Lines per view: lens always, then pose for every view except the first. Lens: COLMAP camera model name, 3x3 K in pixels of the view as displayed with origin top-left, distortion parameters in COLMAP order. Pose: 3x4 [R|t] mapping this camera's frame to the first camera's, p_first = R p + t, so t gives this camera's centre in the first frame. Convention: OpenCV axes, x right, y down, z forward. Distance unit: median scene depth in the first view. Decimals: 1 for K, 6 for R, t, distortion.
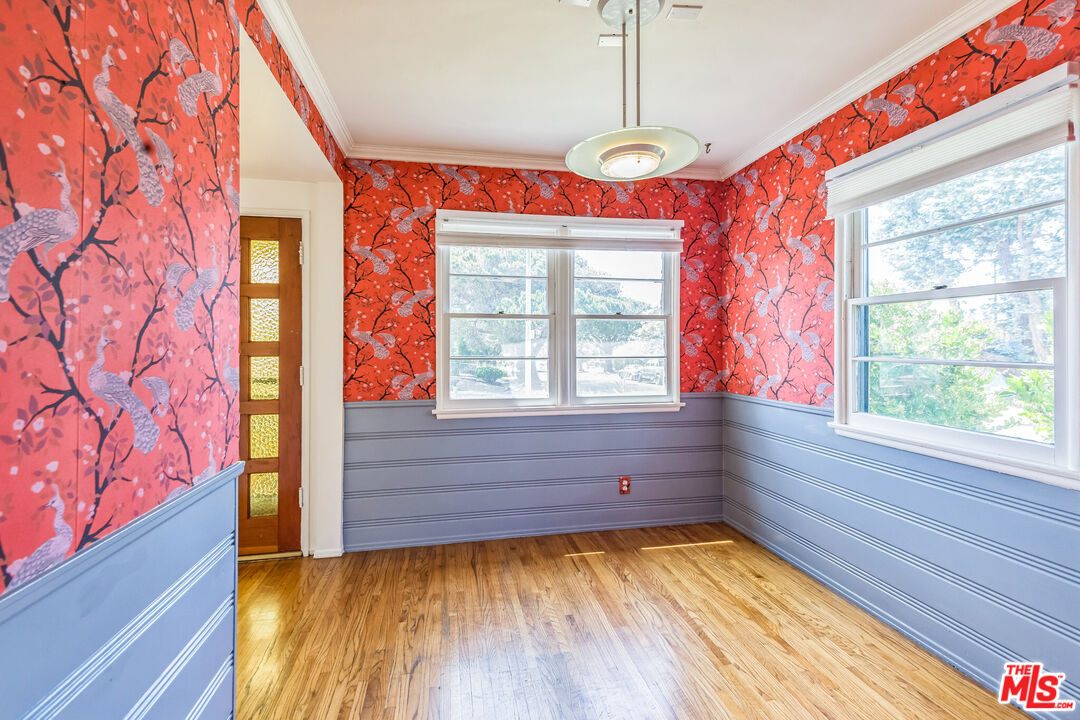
lens RADIAL K [[489.8, 0, 541.7], [0, 489.8, 350.2], [0, 0, 1]] dist [0.019573, -0.008009]
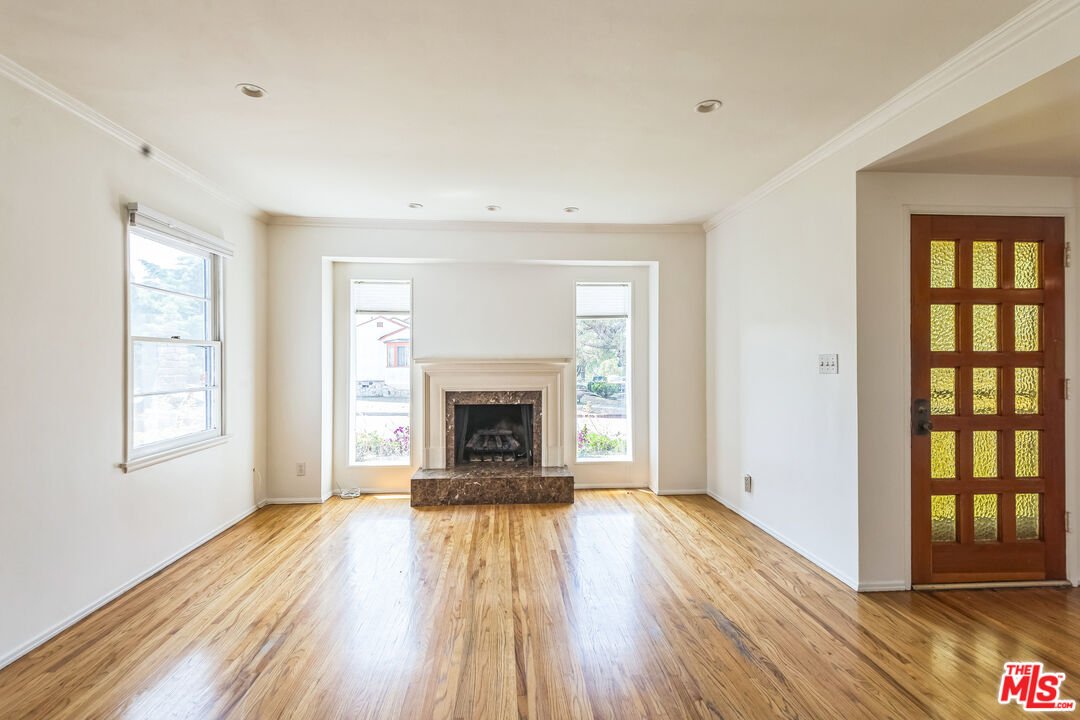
lens RADIAL K [[489.8, 0, 534.6], [0, 489.8, 359.4], [0, 0, 1]] dist [0.019573, -0.008009]
pose [[0.992621, 0.003497, -0.121210, -1.300054], [-0.002768, 0.999977, 0.006182, -0.005831], [0.121229, -0.005801, 0.992608, -0.031200]]
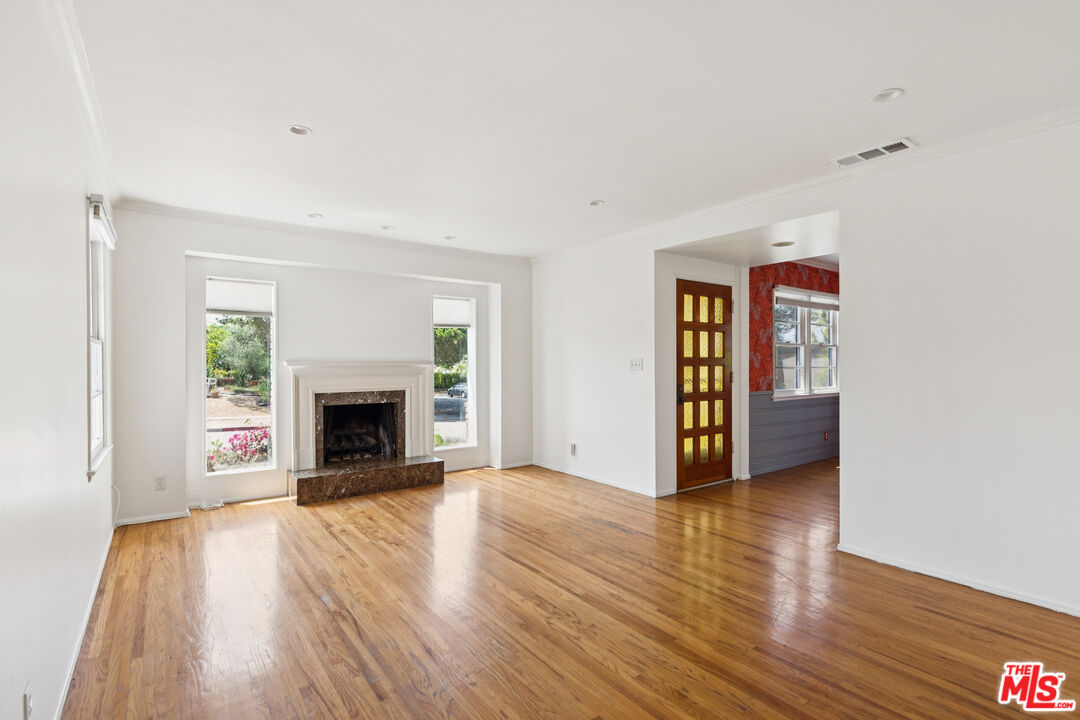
lens RADIAL K [[512.0, 0, 539.6], [0, 512.0, 366.2], [0, 0, 1]] dist [-0.000944, -0.001779]
pose [[0.903235, -0.000038, 0.429147, -1.797280], [-0.004213, 0.999951, 0.008956, -0.000605], [-0.429126, -0.009897, 0.903190, -0.324241]]
